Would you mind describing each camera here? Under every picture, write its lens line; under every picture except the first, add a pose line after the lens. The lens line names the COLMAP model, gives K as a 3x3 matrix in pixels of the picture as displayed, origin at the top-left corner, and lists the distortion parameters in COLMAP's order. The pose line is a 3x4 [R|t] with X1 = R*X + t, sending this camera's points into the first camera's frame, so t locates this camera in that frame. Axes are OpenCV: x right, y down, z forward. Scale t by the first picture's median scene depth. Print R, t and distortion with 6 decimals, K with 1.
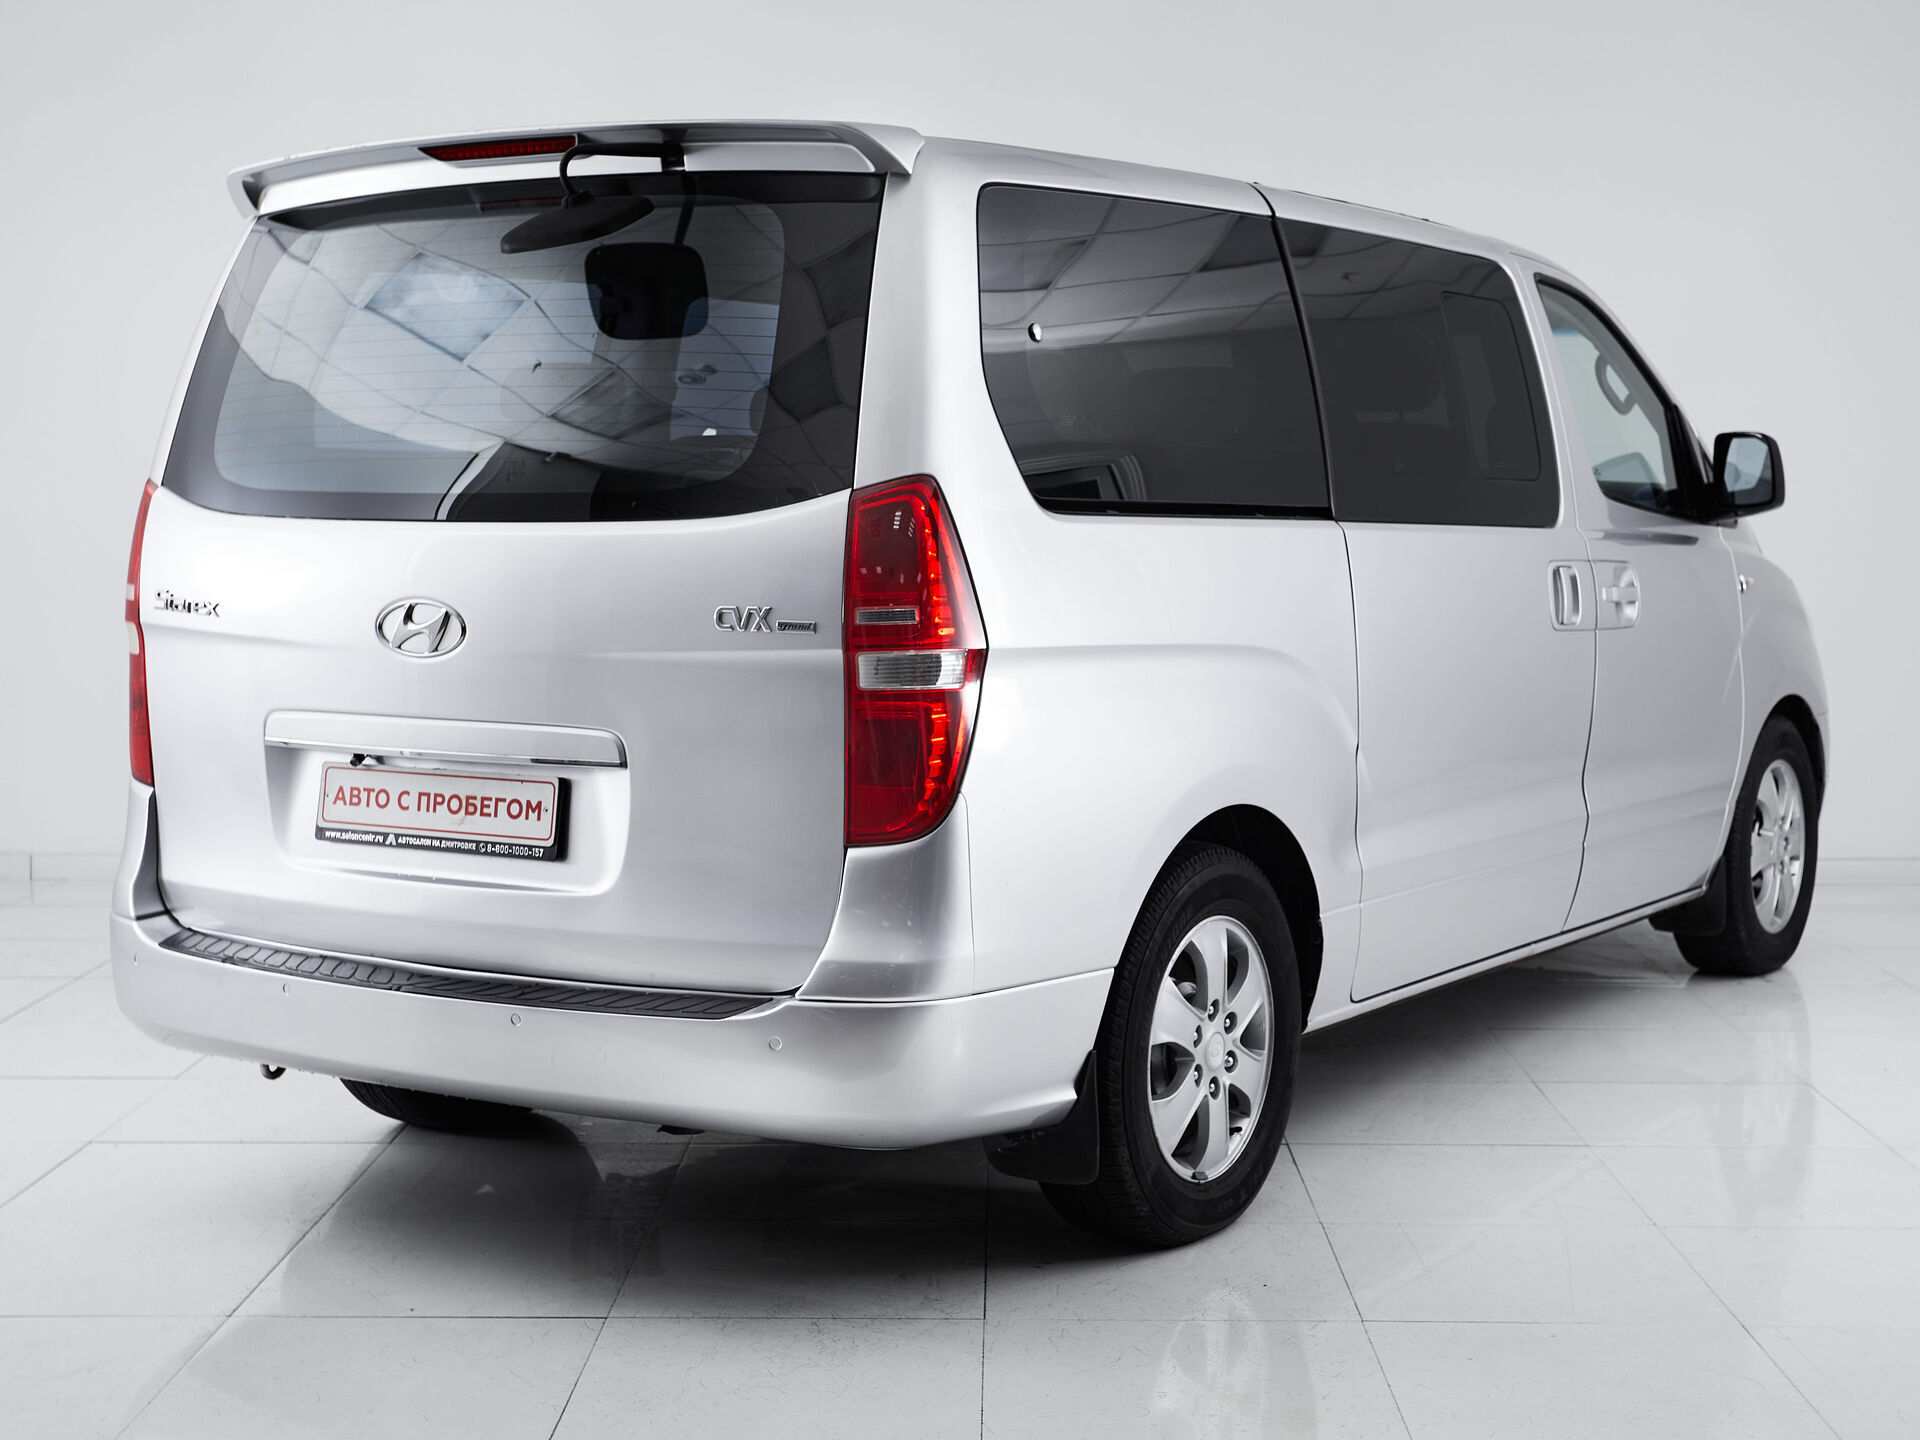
lens RADIAL K [[2513.1, 0, 960.0], [0, 2513.1, 720.0], [0, 0, 1]] dist [0.005336, 2.371921]
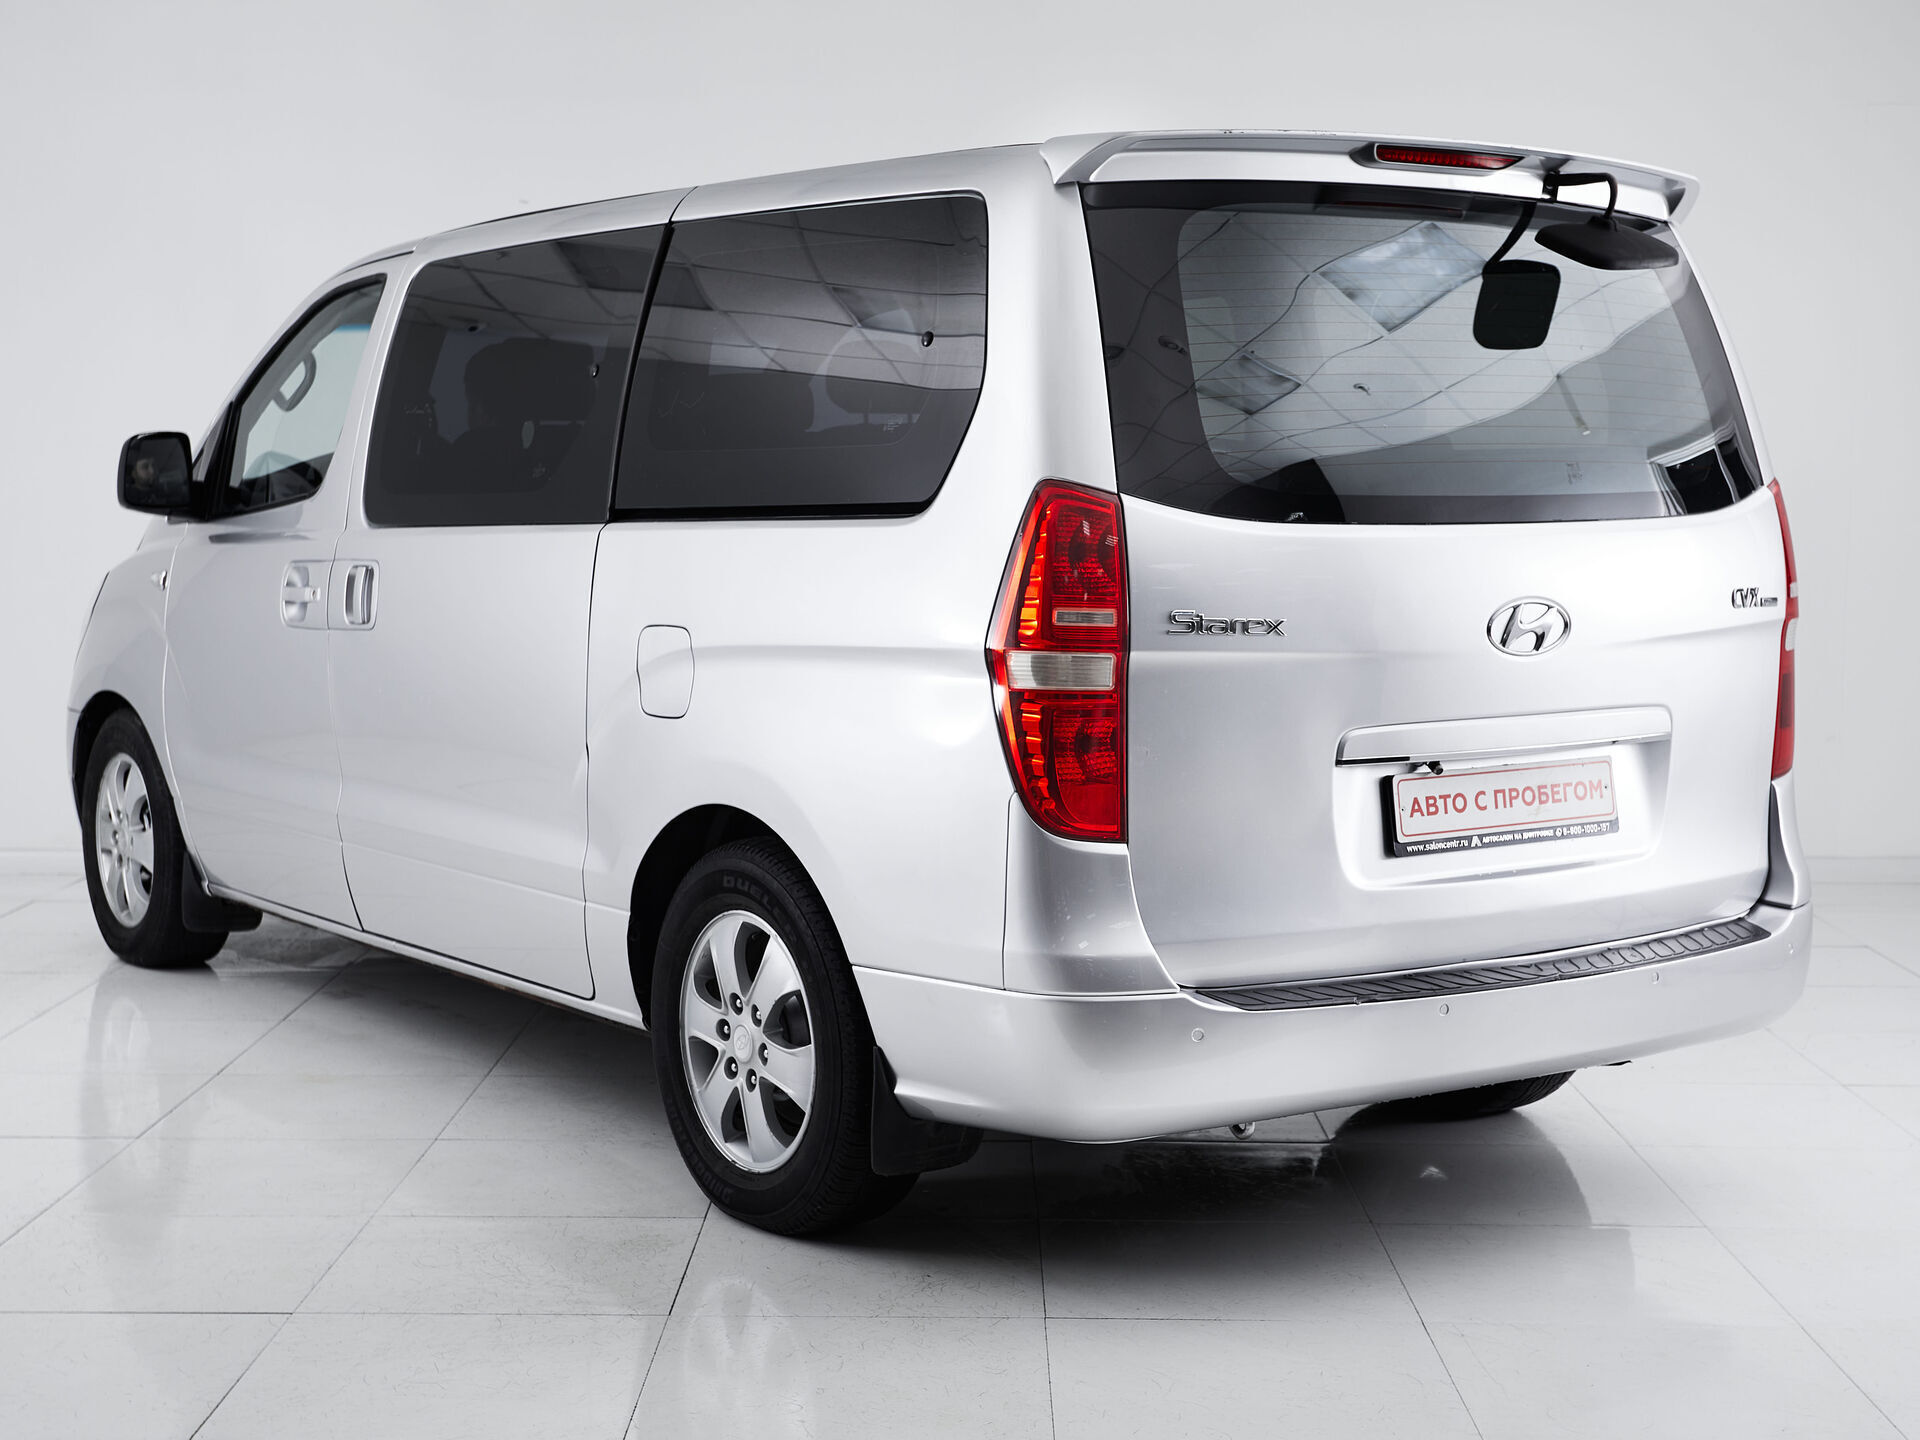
lens RADIAL K [[2513.1, 0, 960.0], [0, 2513.1, 720.0], [0, 0, 1]] dist [0.005336, 2.371921]
pose [[0.378596, -0.079786, 0.922117, -1.237106], [0.082434, 0.995225, 0.052267, -0.070696], [-0.921884, 0.056226, 0.383365, 0.812888]]
